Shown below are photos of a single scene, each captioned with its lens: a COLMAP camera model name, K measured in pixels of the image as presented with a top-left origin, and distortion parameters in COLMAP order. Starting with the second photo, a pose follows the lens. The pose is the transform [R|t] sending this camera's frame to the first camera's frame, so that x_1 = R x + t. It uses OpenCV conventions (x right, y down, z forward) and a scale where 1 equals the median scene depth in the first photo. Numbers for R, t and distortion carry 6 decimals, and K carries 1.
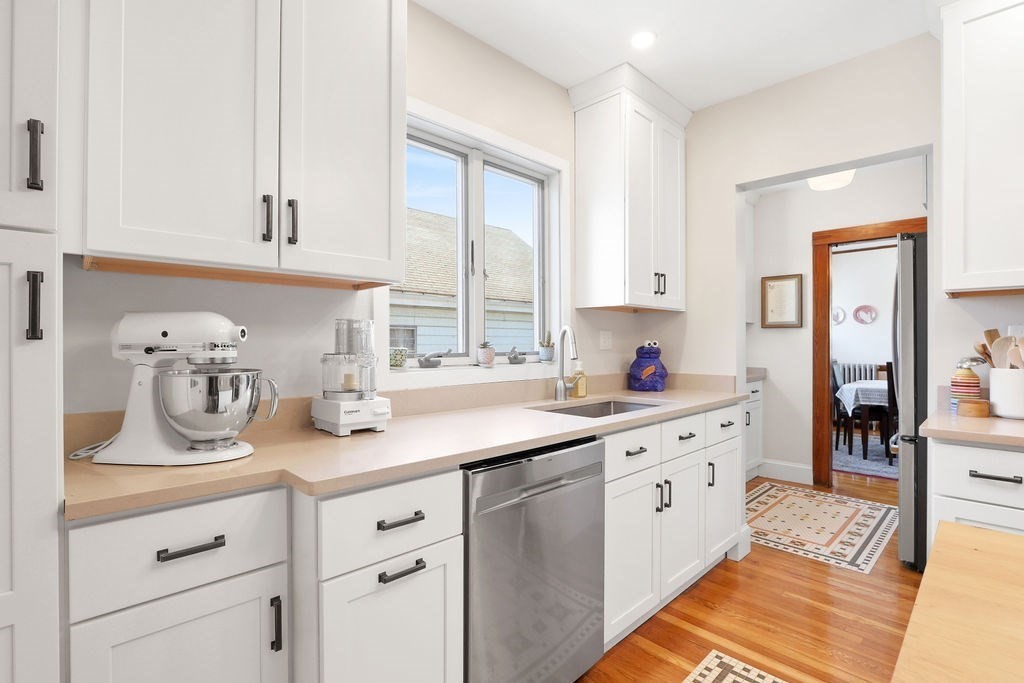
lens RADIAL K [[477.6, 0, 512.4], [0, 477.6, 340.0], [0, 0, 1]] dist [-0.019129, 0.003255]
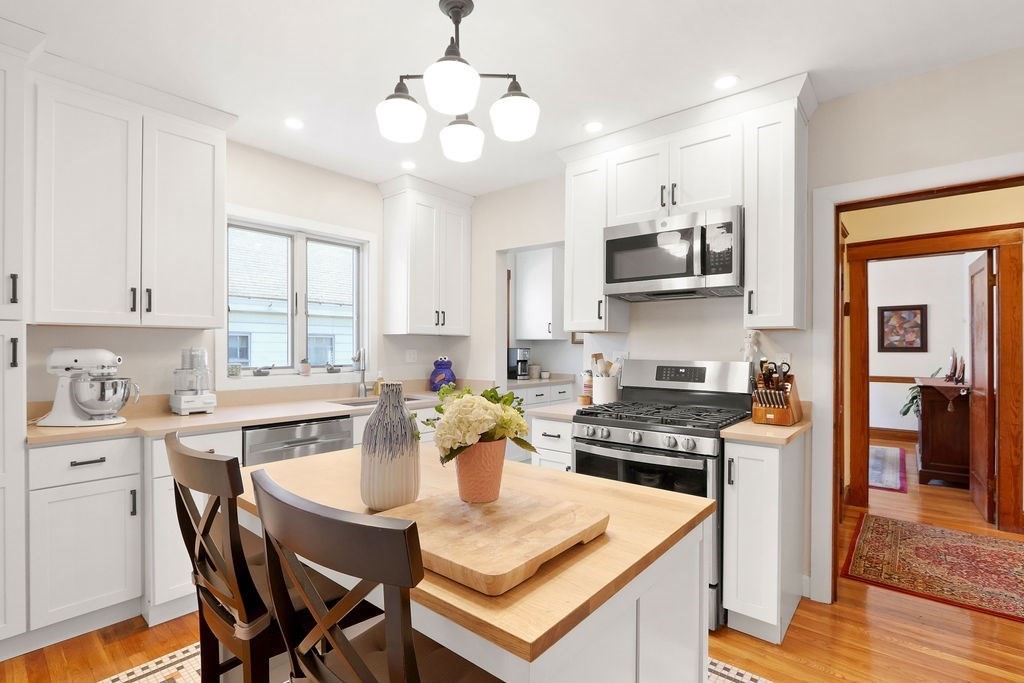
lens RADIAL K [[477.6, 0, 507.4], [0, 477.6, 346.3], [0, 0, 1]] dist [-0.019129, 0.003255]
pose [[0.995885, 0.003501, 0.090560, 0.702682], [-0.003926, 0.999982, 0.004515, -0.071182], [-0.090542, -0.004852, 0.995881, -0.894781]]
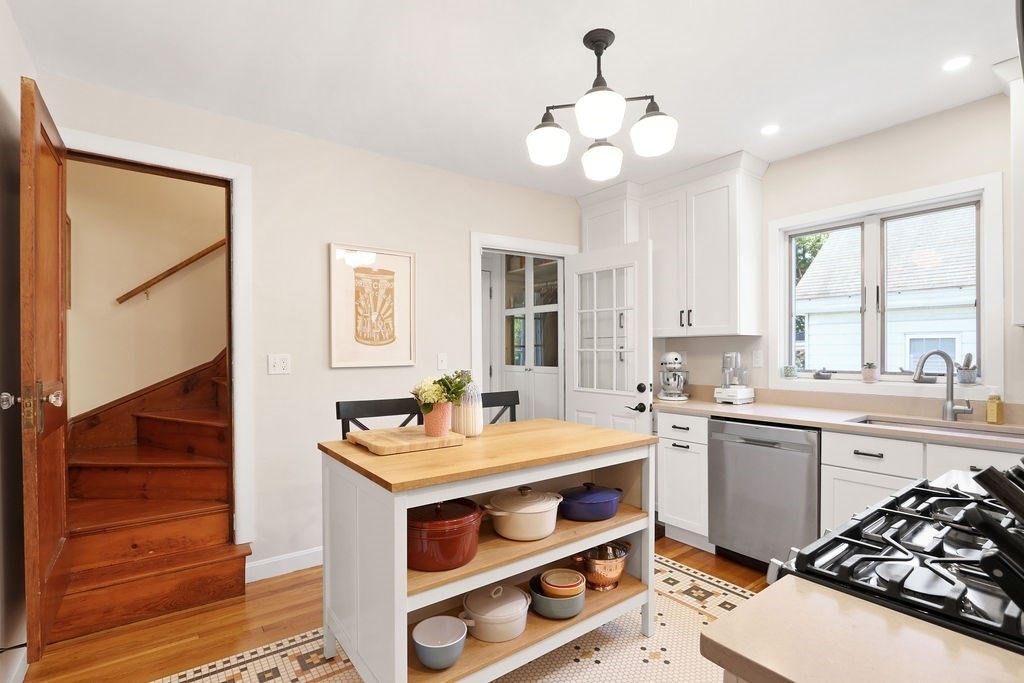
lens RADIAL K [[477.6, 0, 508.6], [0, 477.6, 347.4], [0, 0, 1]] dist [-0.019129, 0.003255]
pose [[-0.132053, -0.005734, -0.991226, 2.099085], [0.010149, 0.999923, -0.007137, -0.062165], [0.991191, -0.011003, -0.131985, 0.297609]]
